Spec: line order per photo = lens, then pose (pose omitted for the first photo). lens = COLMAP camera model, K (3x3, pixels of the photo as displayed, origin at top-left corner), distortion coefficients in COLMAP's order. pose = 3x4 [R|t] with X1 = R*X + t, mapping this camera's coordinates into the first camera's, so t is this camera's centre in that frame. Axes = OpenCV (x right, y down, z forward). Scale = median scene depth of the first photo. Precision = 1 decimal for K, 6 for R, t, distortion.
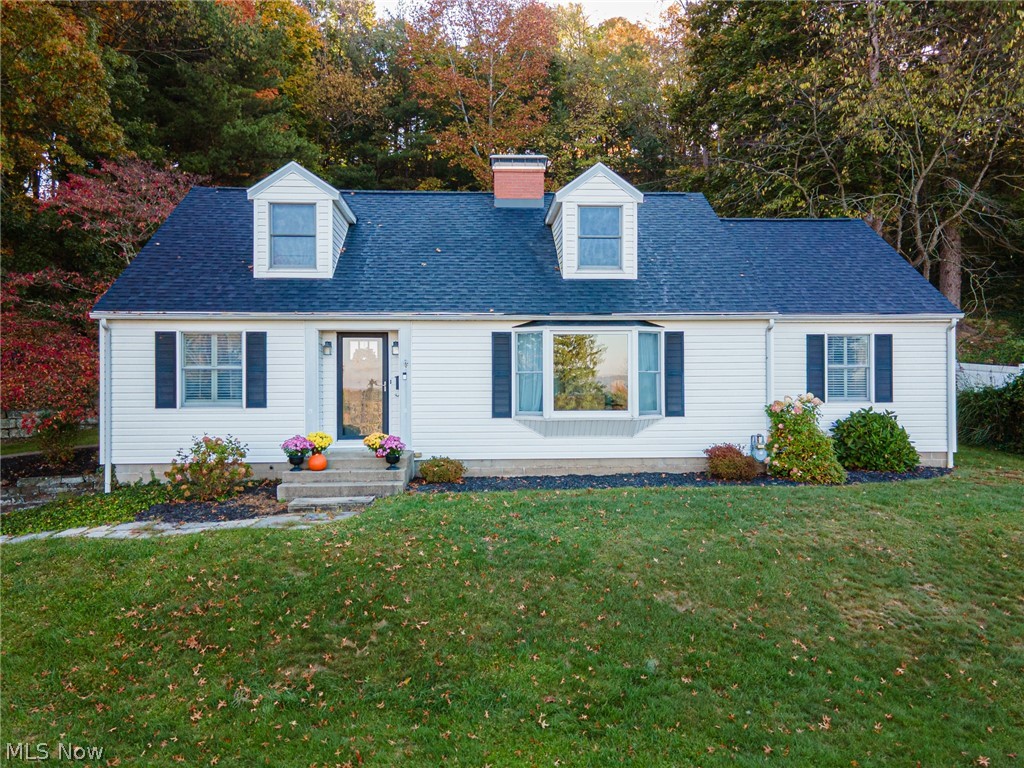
lens RADIAL K [[747.2, 0, 519.3], [0, 747.2, 381.2], [0, 0, 1]] dist [0.039792, 0.012215]
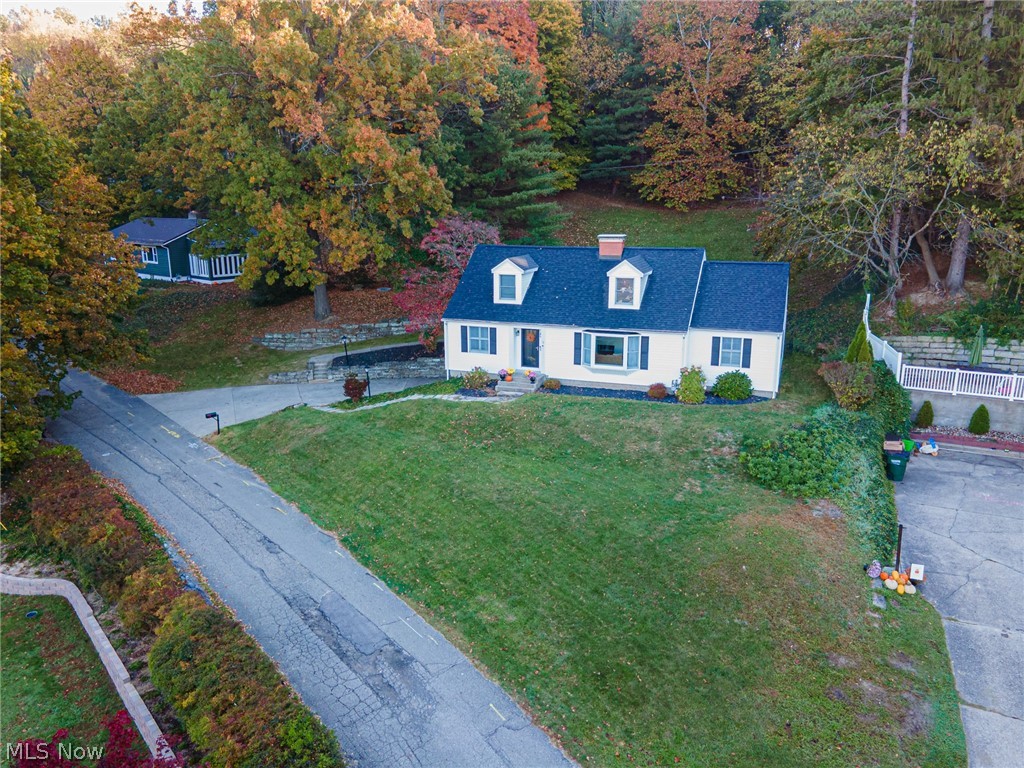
lens RADIAL K [[747.2, 0, 517.8], [0, 747.2, 385.8], [0, 0, 1]] dist [0.039792, 0.012215]
pose [[0.914938, 0.097999, -0.391517, 0.817303], [0.001493, 0.969244, 0.246096, -0.524214], [0.403593, -0.225747, 0.886652, -1.423773]]
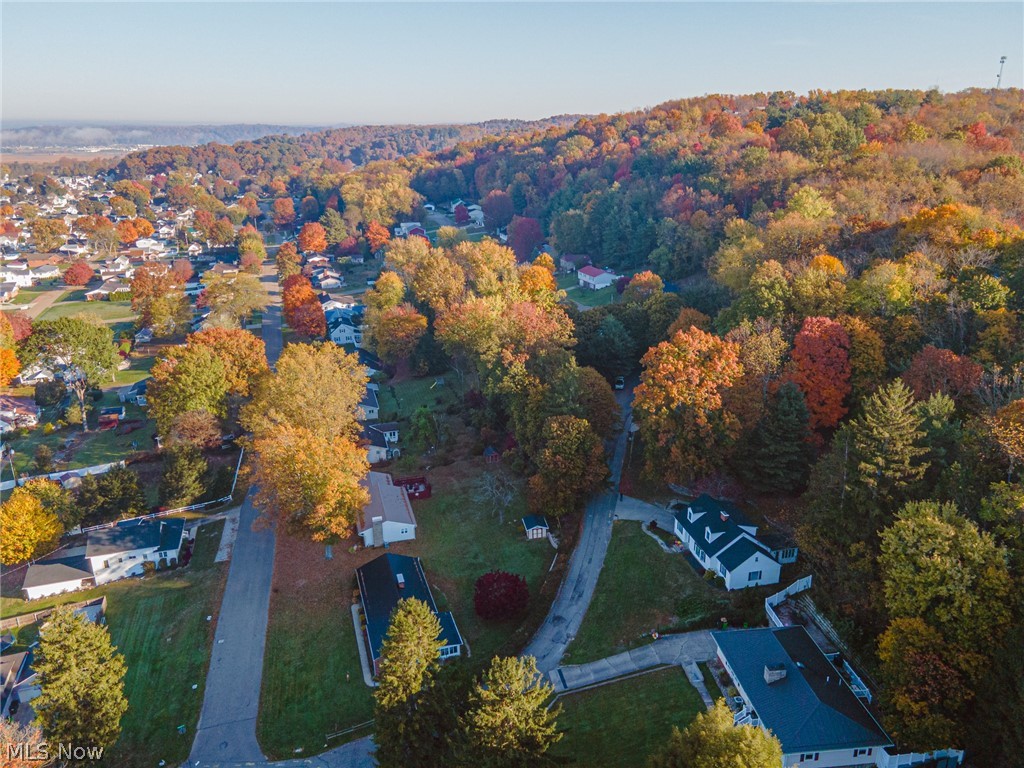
lens RADIAL K [[747.2, 0, 516.9], [0, 747.2, 385.4], [0, 0, 1]] dist [0.039792, 0.012215]
pose [[0.160160, 0.326055, -0.931685, 6.582044], [0.014792, 0.942970, 0.332548, -4.318501], [0.986980, -0.067042, 0.146203, -1.932299]]
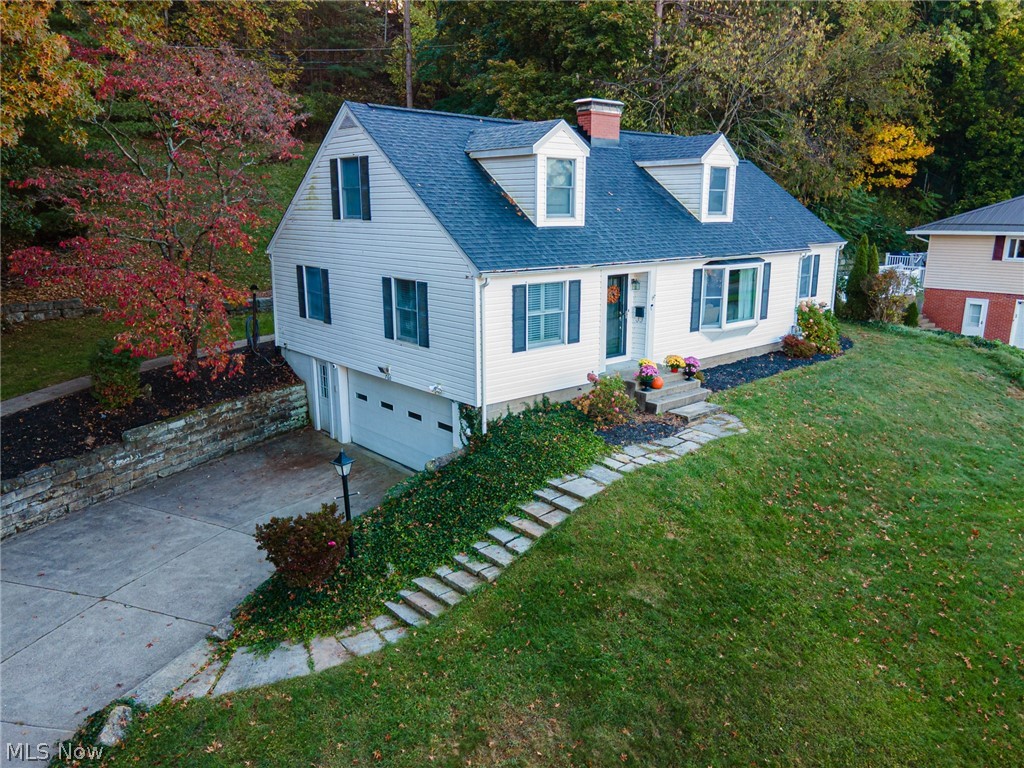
lens RADIAL K [[747.2, 0, 509.9], [0, 747.2, 383.0], [0, 0, 1]] dist [0.039792, 0.012215]
pose [[0.794284, -0.134598, 0.592450, -1.131880], [-0.004002, 0.973970, 0.226640, -0.171859], [-0.607534, -0.182387, 0.773070, 0.114197]]
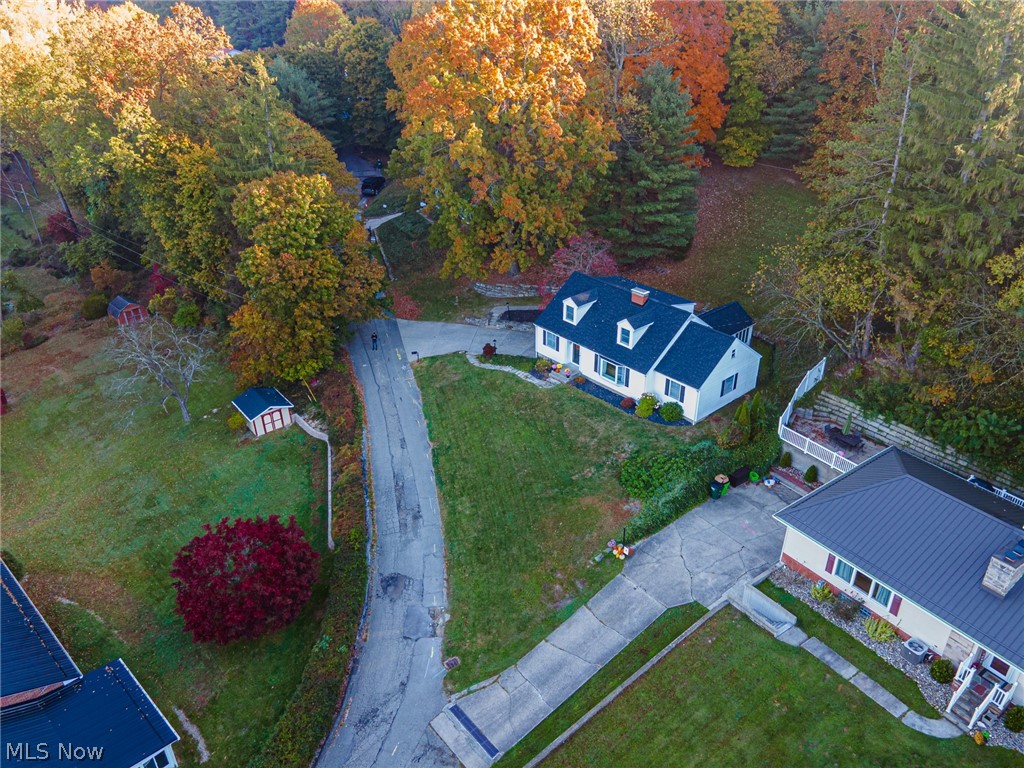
lens RADIAL K [[747.2, 0, 517.8], [0, 747.2, 387.3], [0, 0, 1]] dist [0.039792, 0.012215]
pose [[0.613490, 0.383461, -0.690353, 2.693894], [0.012208, 0.869485, 0.493809, -1.996155], [0.789608, -0.311375, 0.528739, -1.648227]]
